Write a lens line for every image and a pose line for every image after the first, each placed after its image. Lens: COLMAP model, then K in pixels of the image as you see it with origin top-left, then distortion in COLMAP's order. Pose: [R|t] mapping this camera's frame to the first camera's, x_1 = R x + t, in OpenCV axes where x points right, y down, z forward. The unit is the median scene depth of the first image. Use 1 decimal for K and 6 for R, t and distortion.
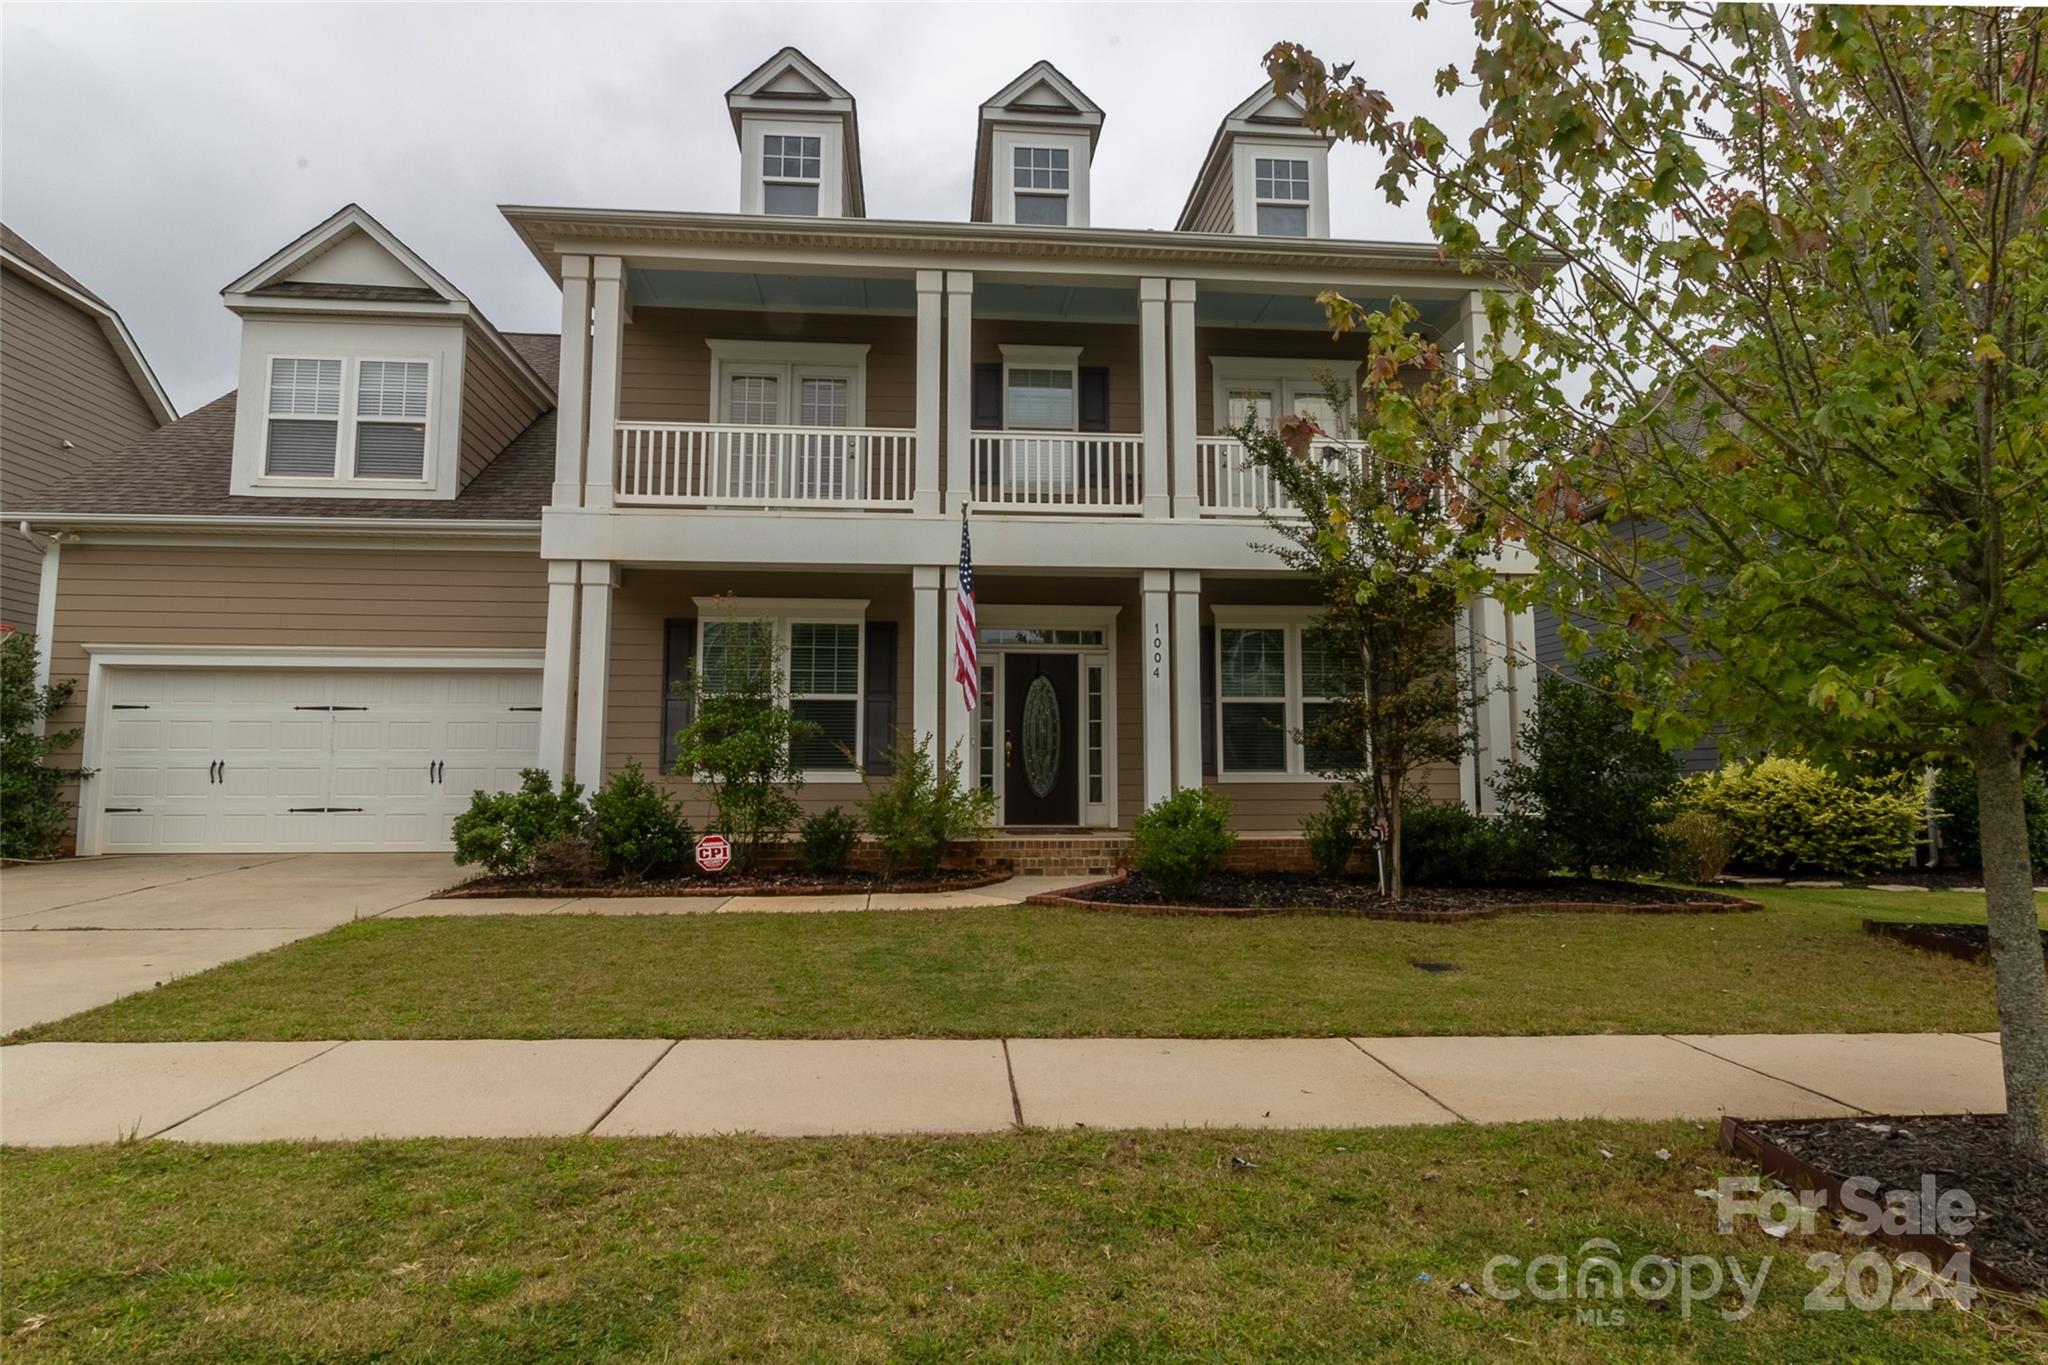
lens RADIAL K [[1076.3, 0, 1024.0], [0, 1076.3, 682.5], [0, 0, 1]] dist [0.034081, -0.057502]
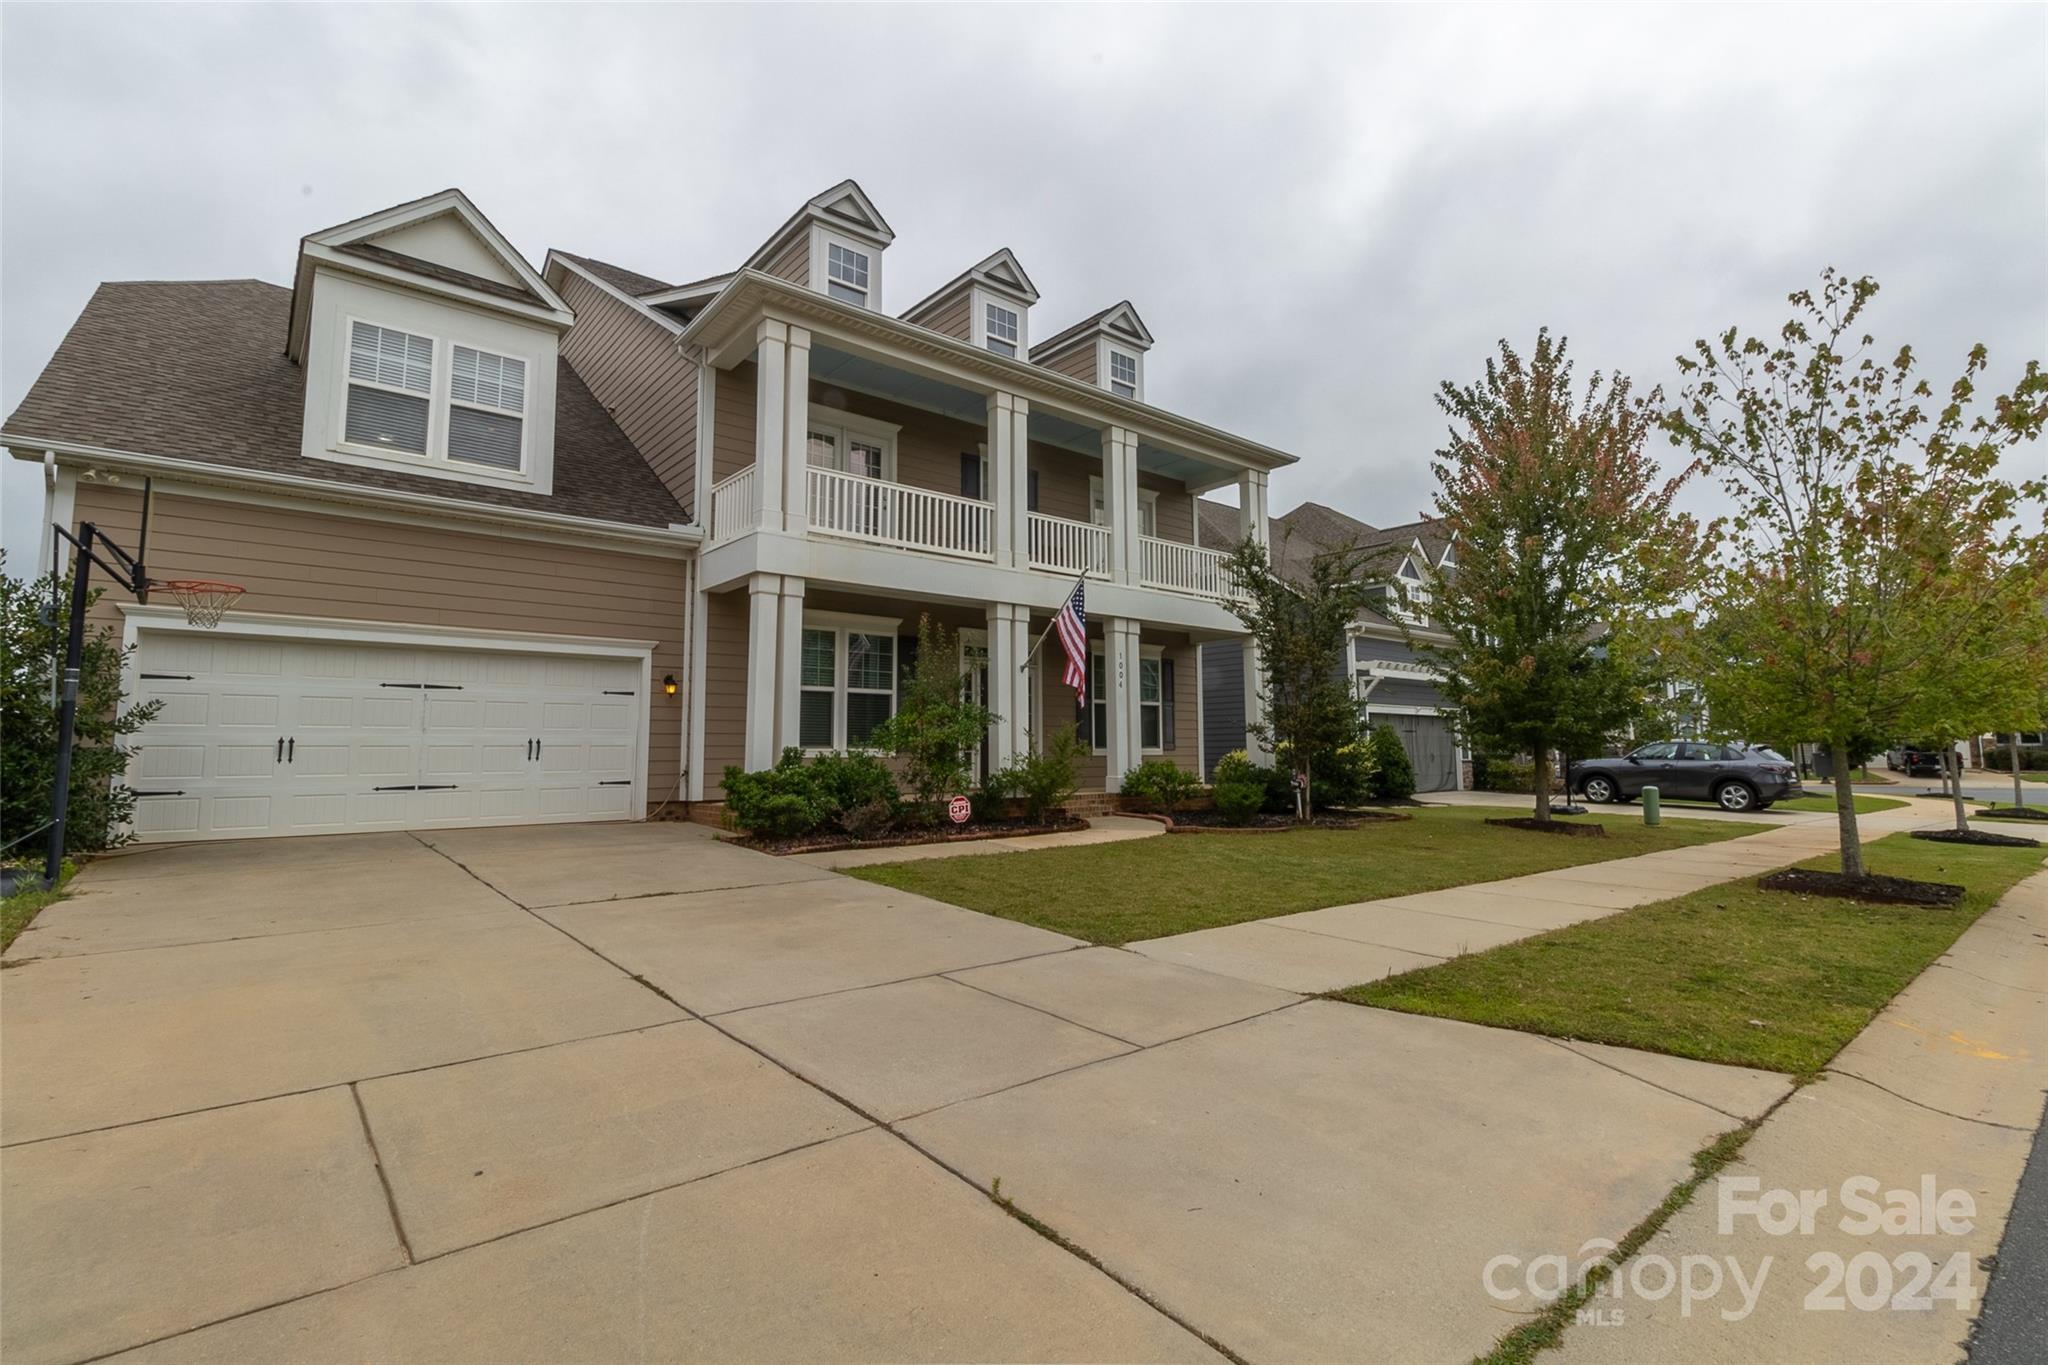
lens RADIAL K [[943.3, 0, 1026.1], [0, 943.3, 653.3], [0, 0, 1]] dist [0.003770, 0.000848]
pose [[0.836285, 0.055782, 0.545450, -0.641182], [-0.046144, 0.998442, -0.031361, -0.004783], [-0.546350, 0.001057, 0.837556, -0.038992]]
